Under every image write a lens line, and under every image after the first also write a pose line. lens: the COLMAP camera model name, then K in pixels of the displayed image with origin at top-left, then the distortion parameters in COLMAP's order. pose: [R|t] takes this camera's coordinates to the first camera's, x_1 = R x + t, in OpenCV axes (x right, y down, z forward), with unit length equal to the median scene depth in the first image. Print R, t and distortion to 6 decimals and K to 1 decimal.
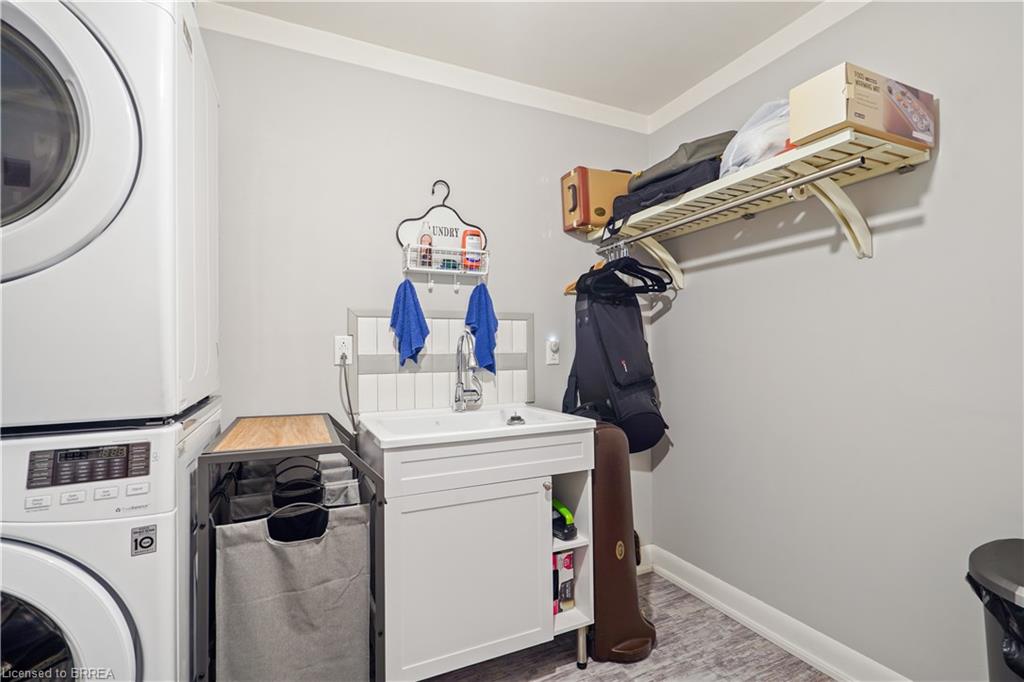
lens RADIAL K [[472.2, 0, 508.6], [0, 472.2, 342.7], [0, 0, 1]] dist [-0.002641, 0.002336]
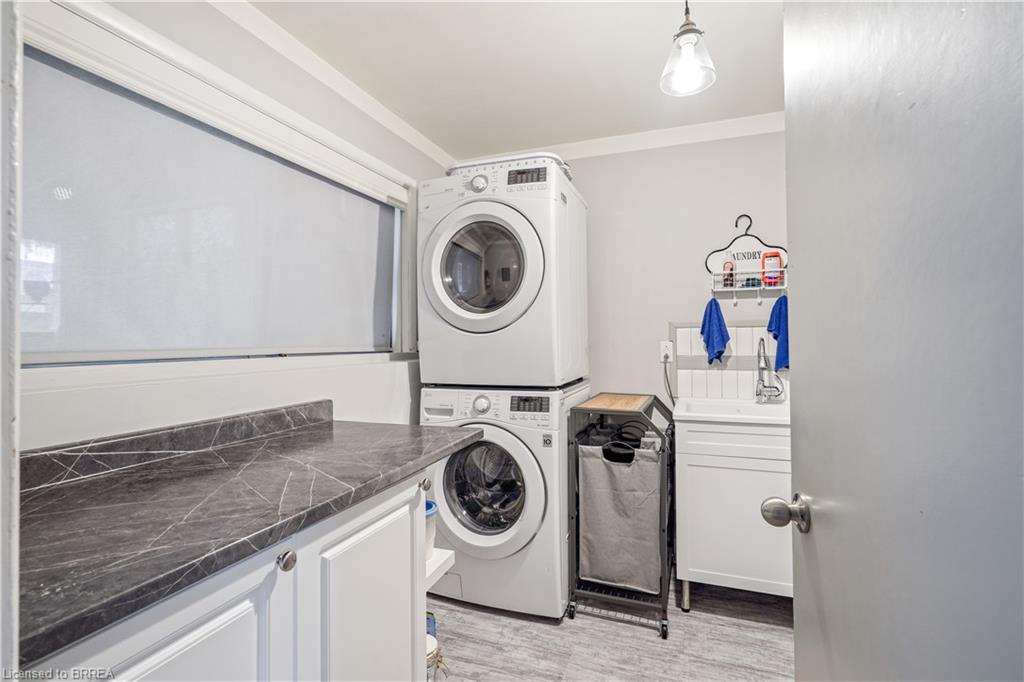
lens RADIAL K [[472.2, 0, 512.5], [0, 472.2, 339.8], [0, 0, 1]] dist [-0.002641, 0.002336]
pose [[0.705082, 0.001885, -0.709123, 0.320449], [0.009764, 0.999876, 0.012366, -0.040842], [0.709058, -0.015643, 0.704976, -0.315818]]
